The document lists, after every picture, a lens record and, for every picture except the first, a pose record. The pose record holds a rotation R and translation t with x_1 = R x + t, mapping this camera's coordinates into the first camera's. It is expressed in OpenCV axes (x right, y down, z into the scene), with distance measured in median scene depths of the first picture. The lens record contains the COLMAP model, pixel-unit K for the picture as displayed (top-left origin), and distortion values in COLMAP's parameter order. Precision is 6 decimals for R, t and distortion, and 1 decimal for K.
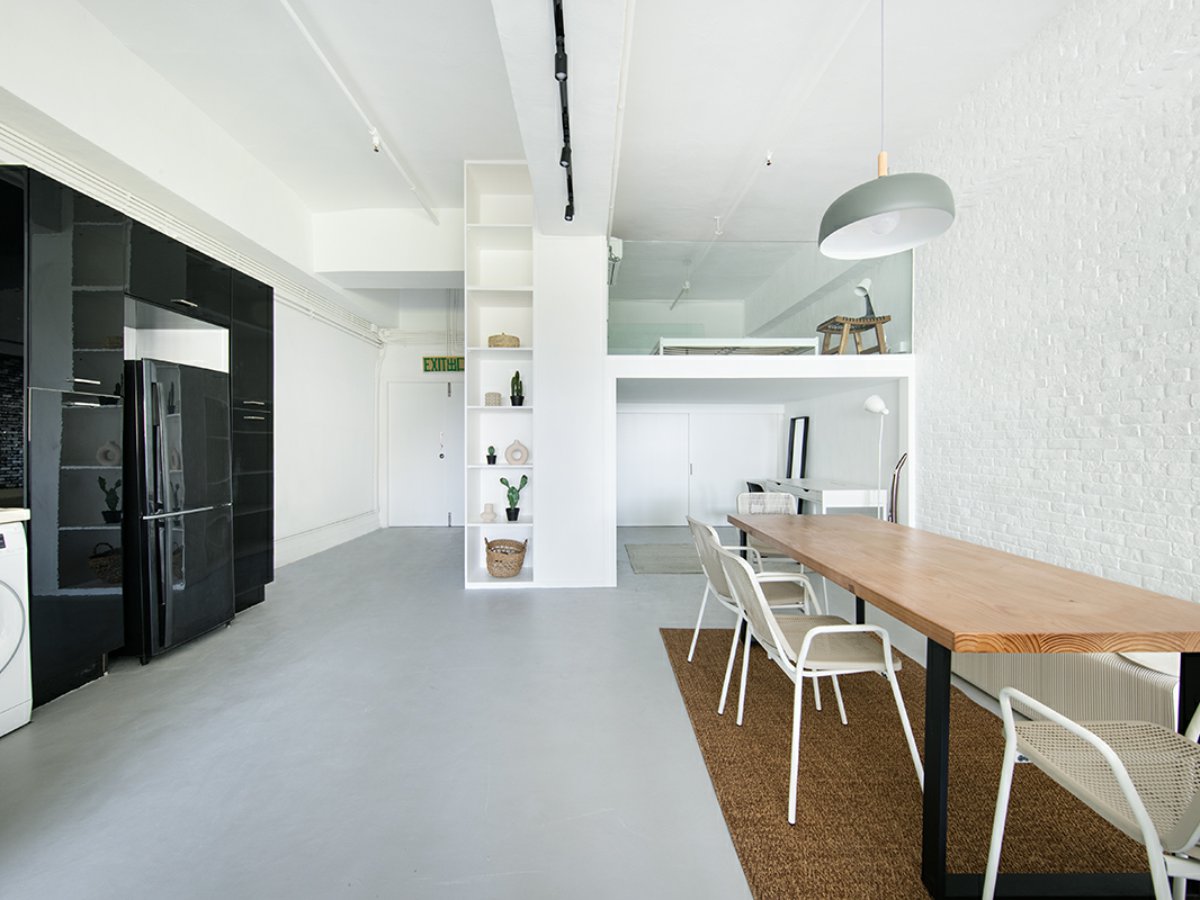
lens RADIAL K [[449.9, 0, 576.2], [0, 449.9, 435.6], [0, 0, 1]] dist [-0.008436, -0.000646]
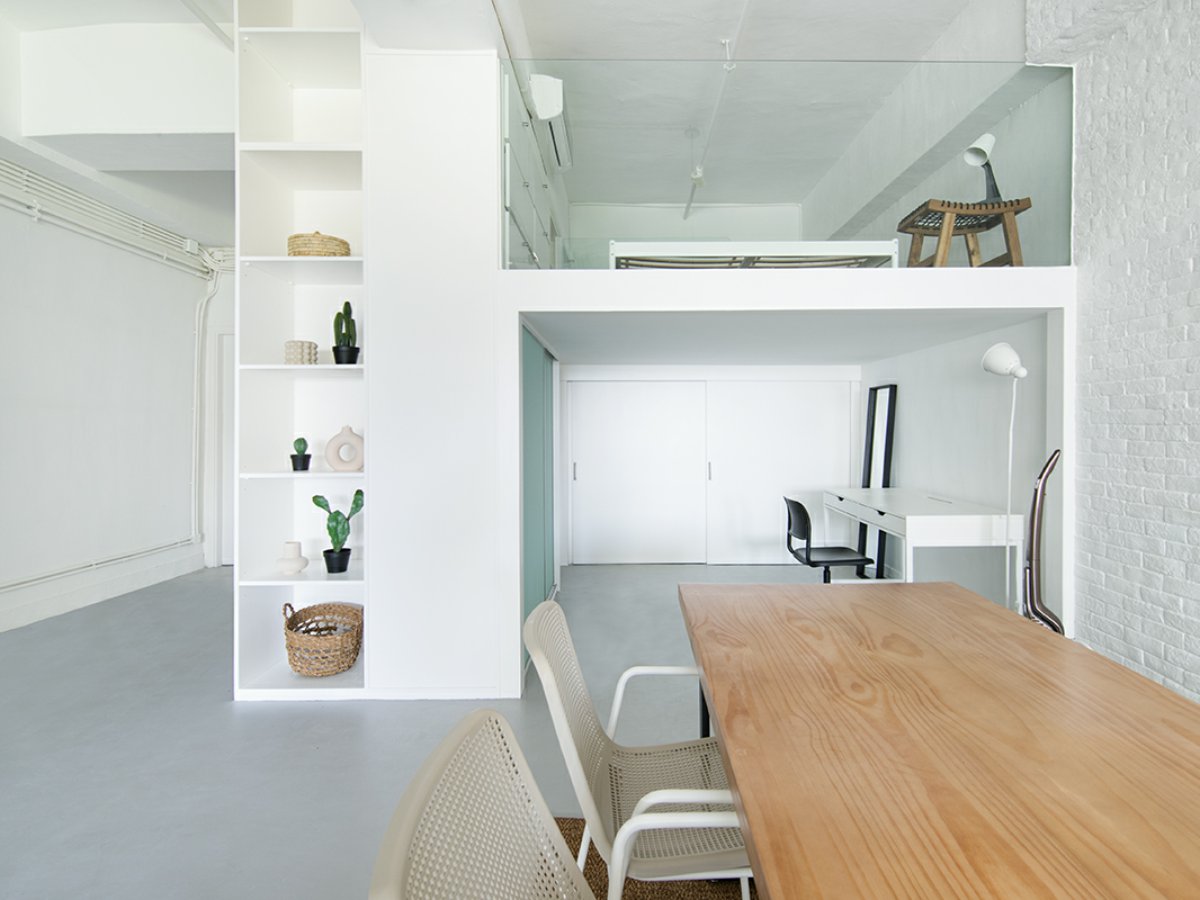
lens RADIAL K [[615.2, 0, 595.0], [0, 615.2, 420.0], [0, 0, 1]] dist [-0.006853, 0.008104]
pose [[0.999914, -0.002945, -0.012780, 0.188559], [0.003027, 0.999975, 0.006426, -0.001933], [0.012761, -0.006464, 0.999898, 0.253804]]
